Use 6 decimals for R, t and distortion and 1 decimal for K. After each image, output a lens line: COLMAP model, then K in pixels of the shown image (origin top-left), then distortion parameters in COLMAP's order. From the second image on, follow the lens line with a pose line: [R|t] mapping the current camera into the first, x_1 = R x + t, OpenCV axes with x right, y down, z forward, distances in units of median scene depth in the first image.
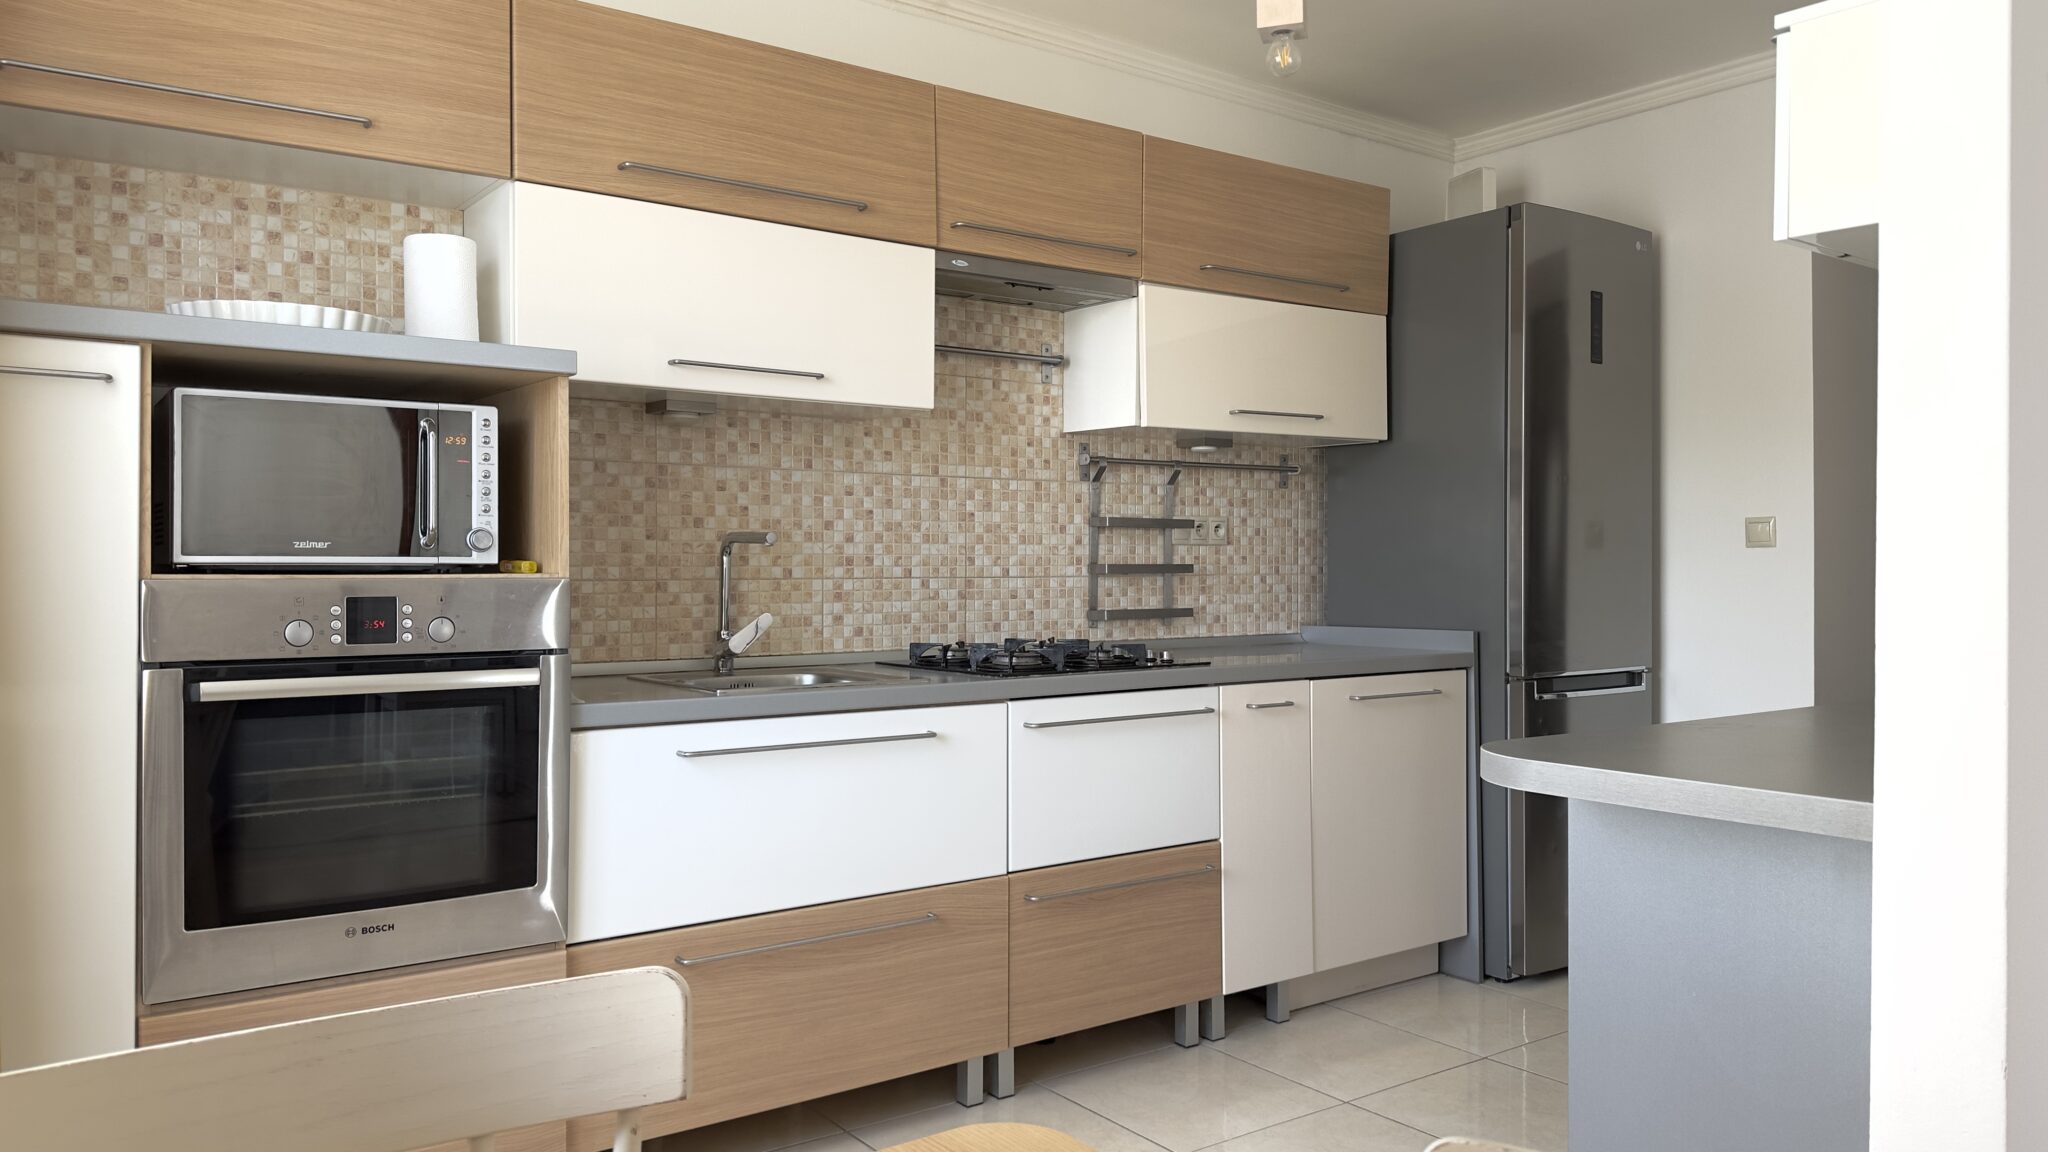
lens RADIAL K [[1426.2, 0, 1021.6], [0, 1426.2, 565.2], [0, 0, 1]] dist [-0.001026, -0.000550]
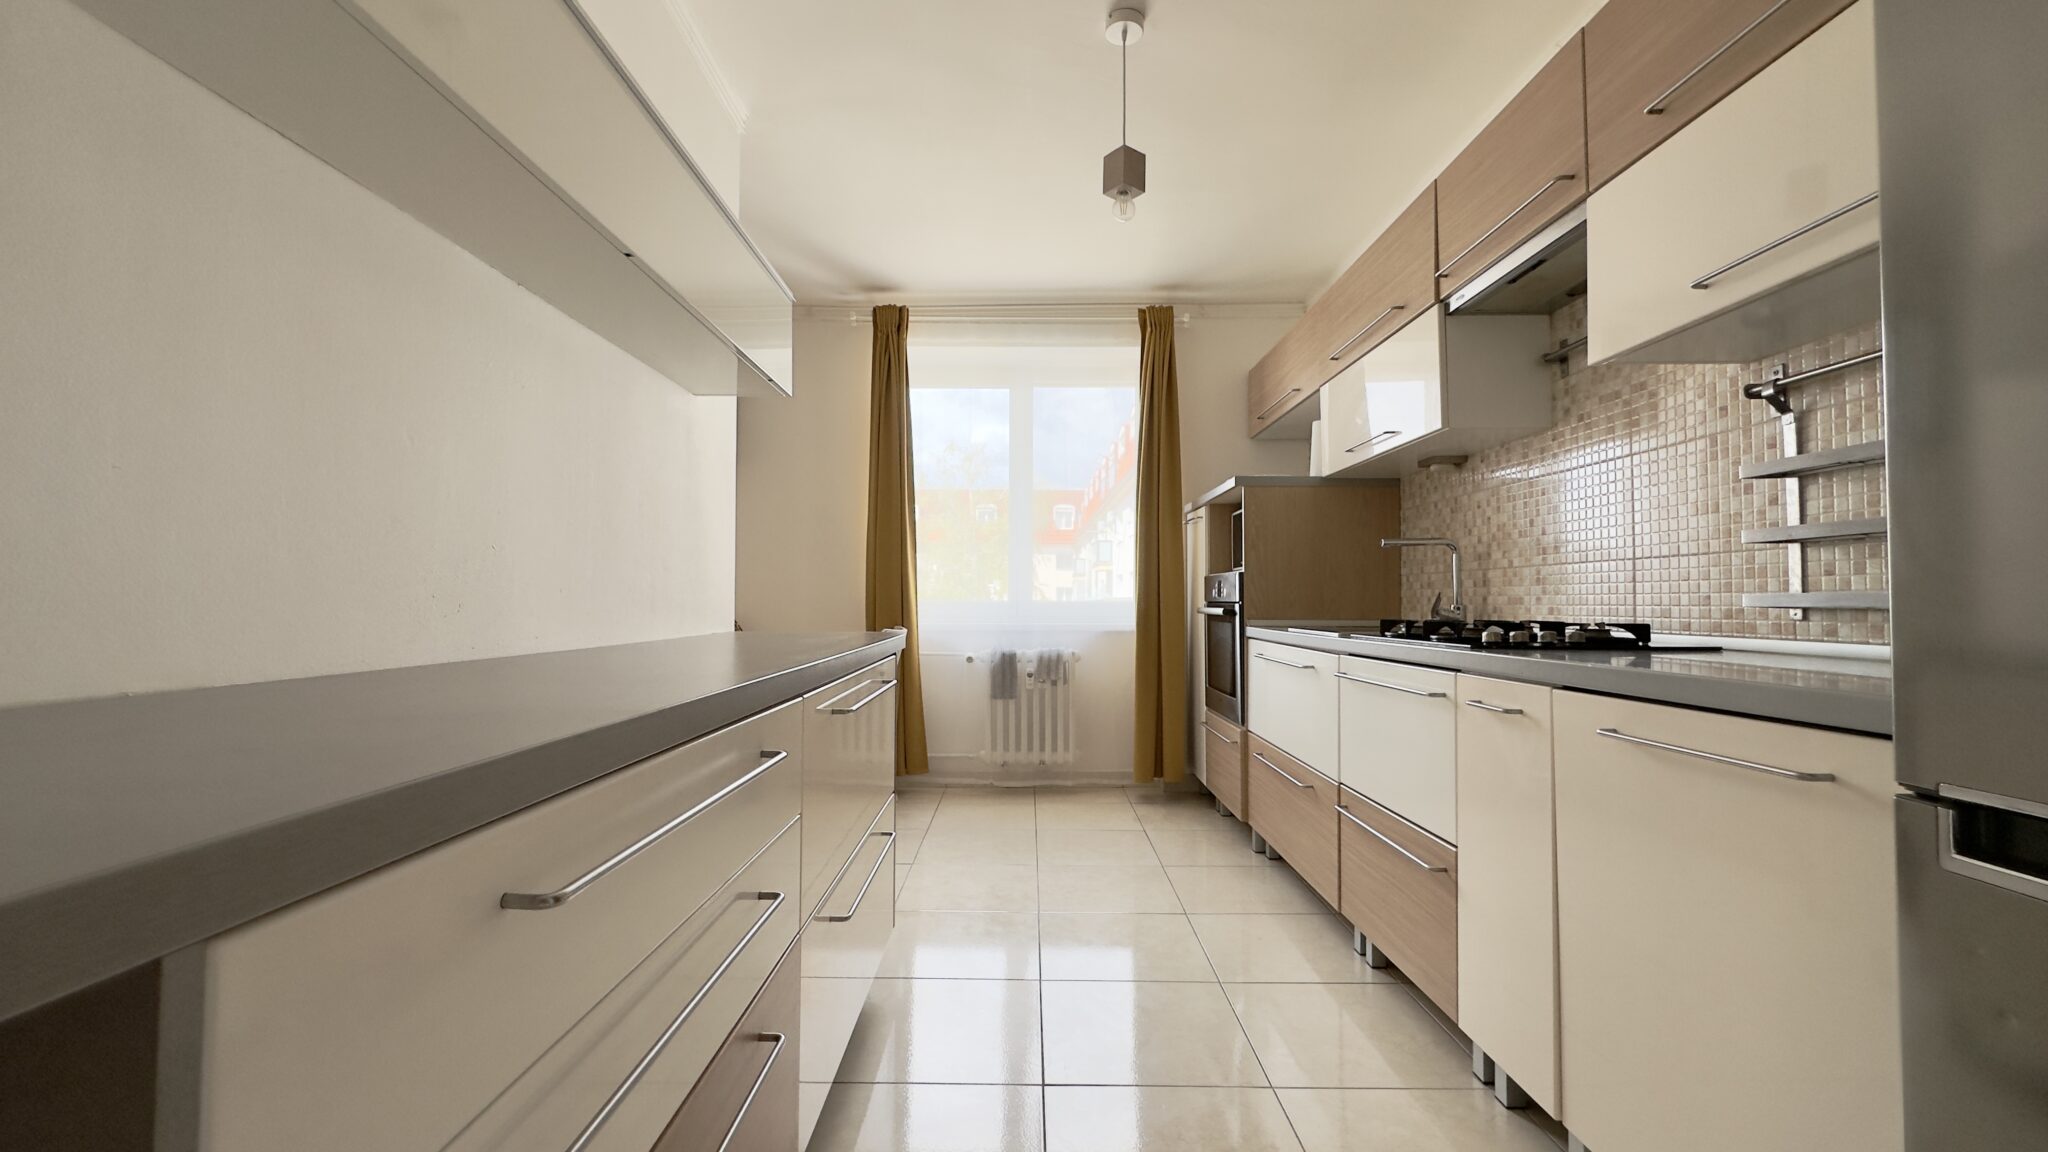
lens RADIAL K [[843.7, 0, 1021.6], [0, 843.7, 581.3], [0, 0, 1]] dist [-0.002048, 0.000370]
pose [[-0.606303, -0.024376, -0.794860, 0.704917], [-0.007391, 0.999660, -0.025019, 0.043648], [0.795200, -0.009294, -0.606276, 1.089818]]
